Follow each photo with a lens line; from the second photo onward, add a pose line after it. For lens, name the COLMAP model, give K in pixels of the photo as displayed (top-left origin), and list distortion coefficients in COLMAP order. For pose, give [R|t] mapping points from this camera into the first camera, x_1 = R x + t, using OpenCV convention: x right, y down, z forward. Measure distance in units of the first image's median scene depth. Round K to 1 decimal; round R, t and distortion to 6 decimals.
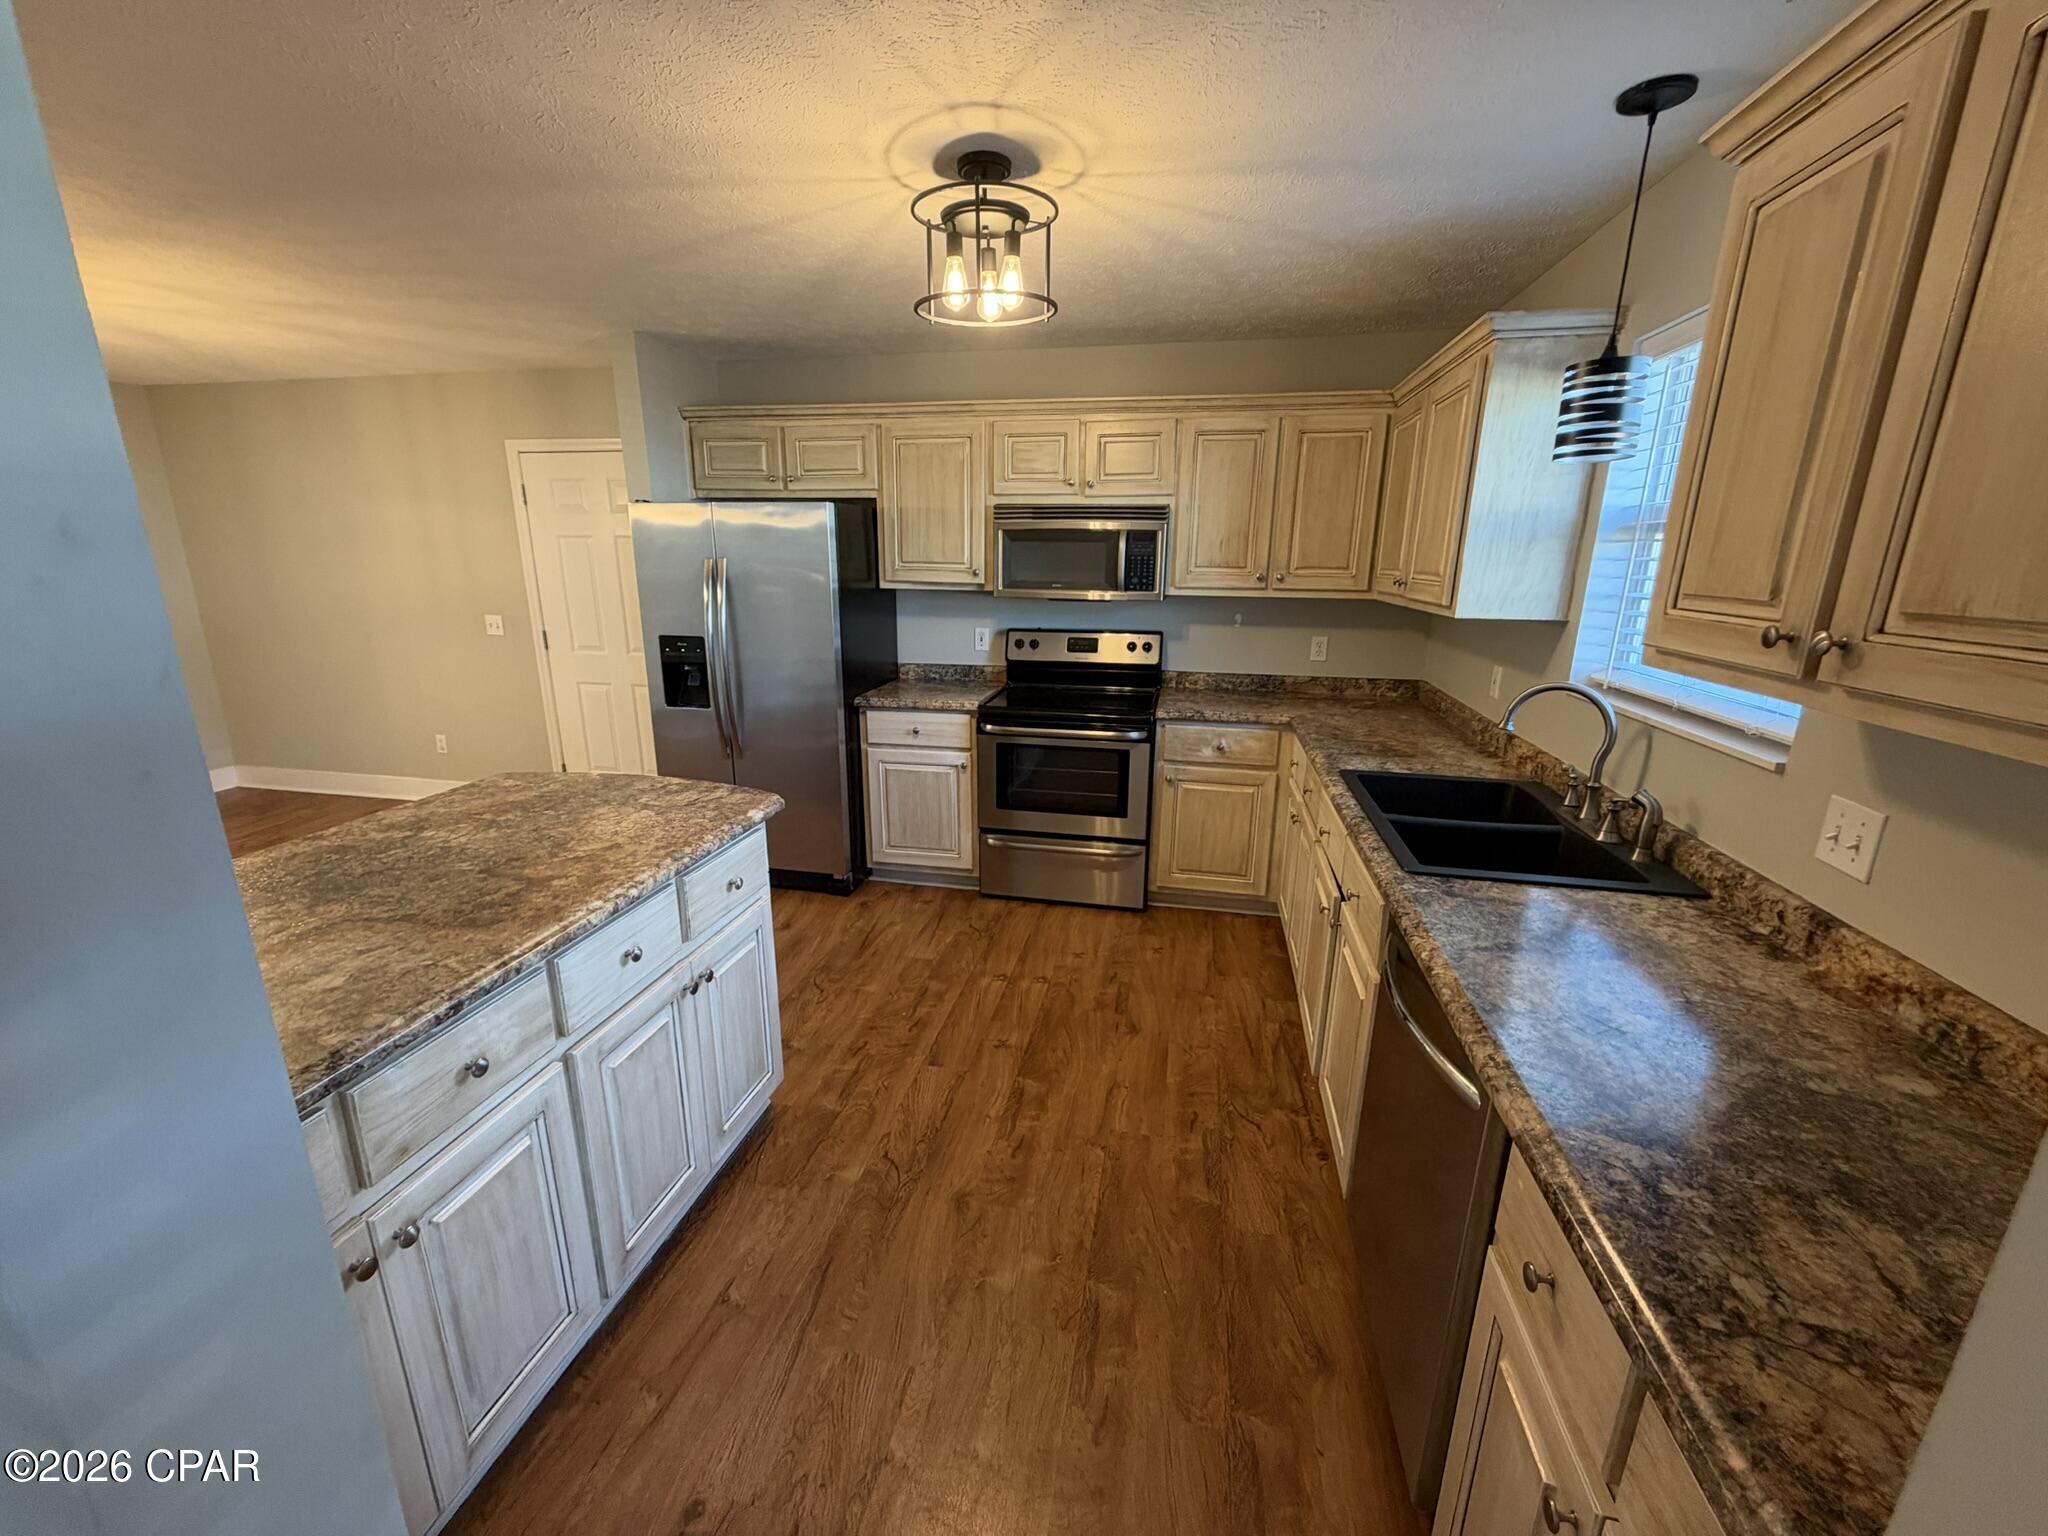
lens RADIAL K [[815.2, 0, 1019.3], [0, 815.2, 769.6], [0, 0, 1]] dist [-0.001785, 0.000719]
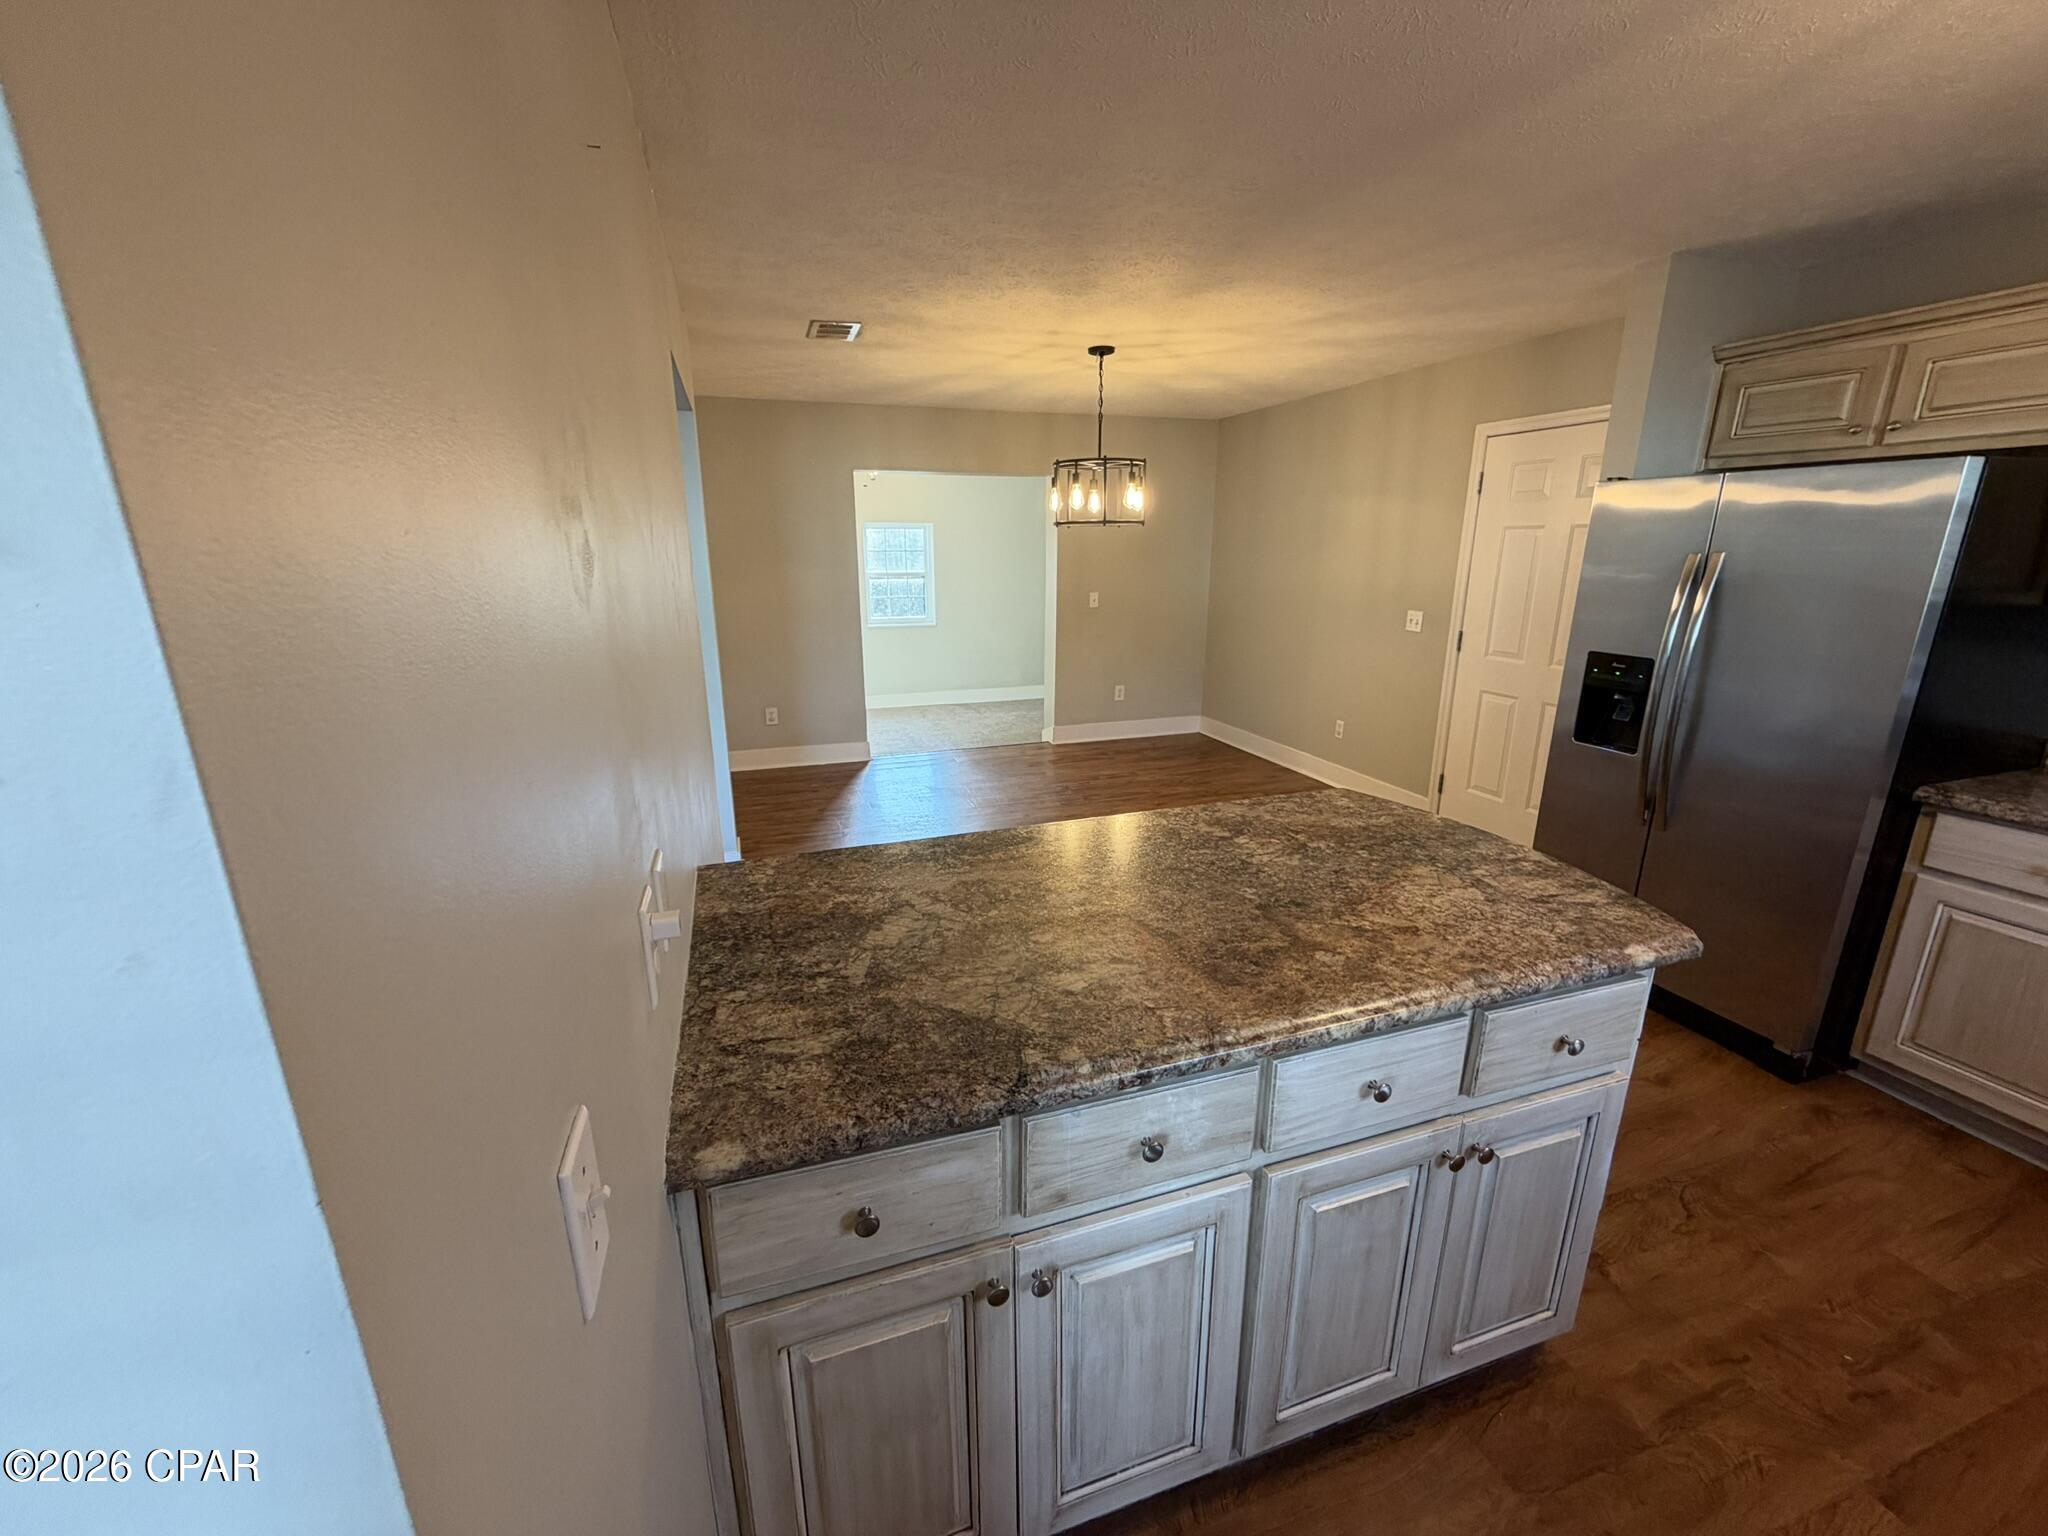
lens RADIAL K [[815.2, 0, 1014.6], [0, 815.2, 766.5], [0, 0, 1]] dist [-0.001785, 0.000719]
pose [[0.499945, 0.218721, -0.837983, -0.061553], [-0.215038, 0.968634, 0.124529, -0.058517], [0.838936, 0.117941, 0.531297, 0.217216]]
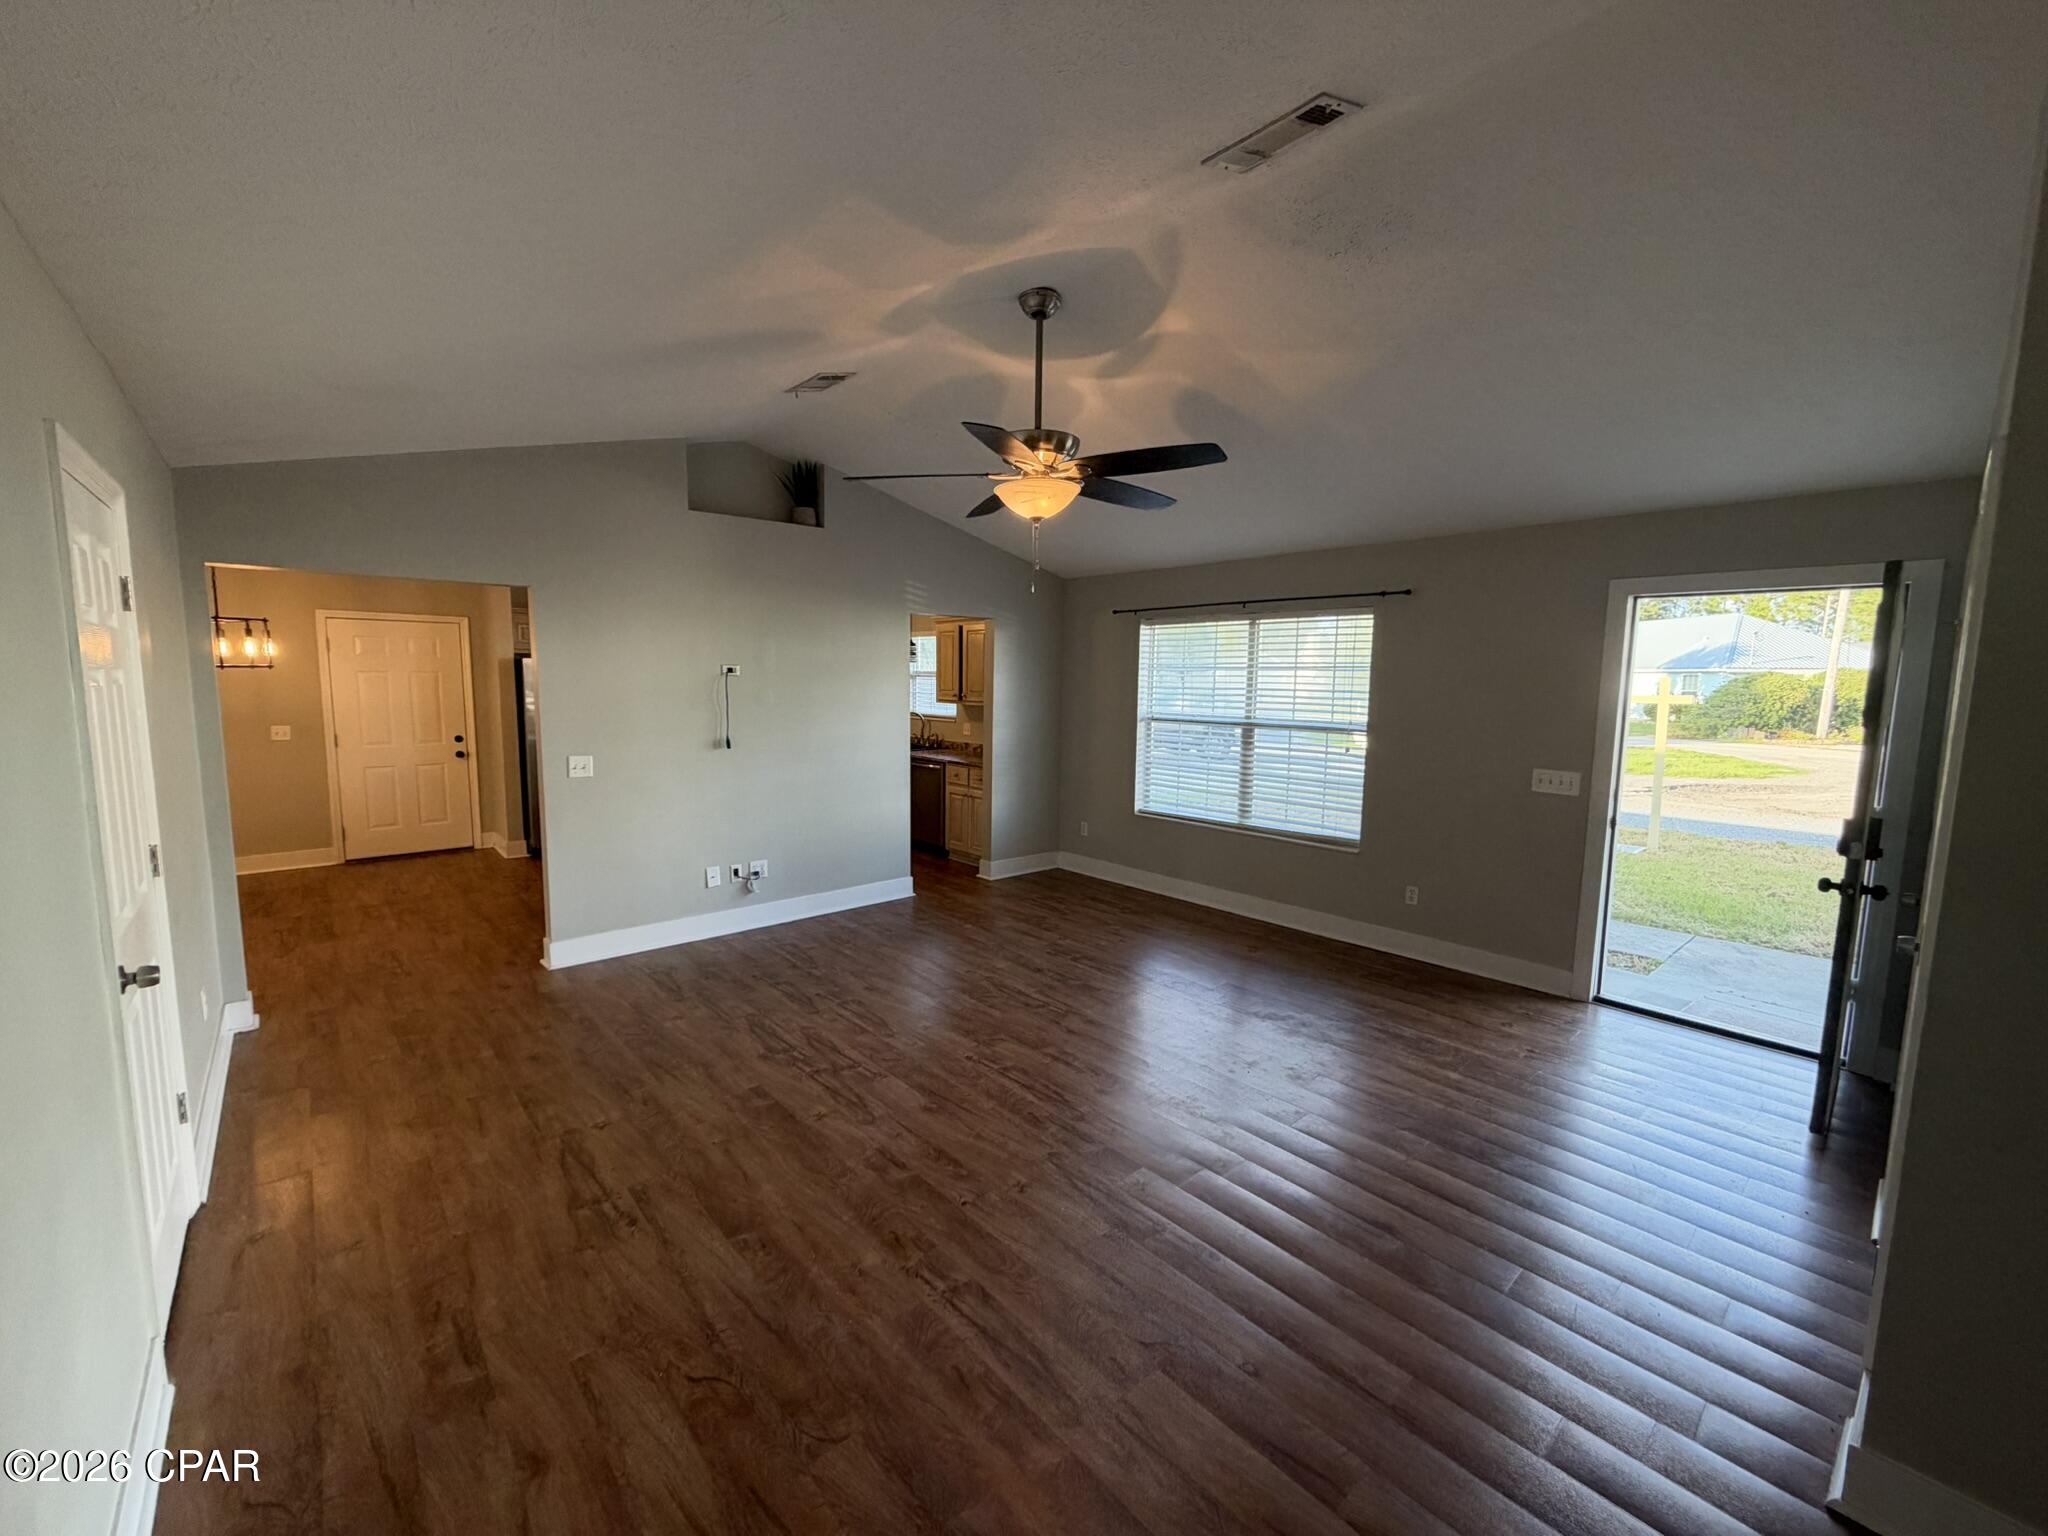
lens RADIAL K [[815.2, 0, 1019.8], [0, 815.2, 767.7], [0, 0, 1]] dist [-0.001785, 0.000719]
pose [[0.600312, -0.092012, 0.794456, -2.132967], [0.202054, 0.978584, -0.039340, 0.408833], [-0.773822, 0.184139, 0.606047, -1.734973]]
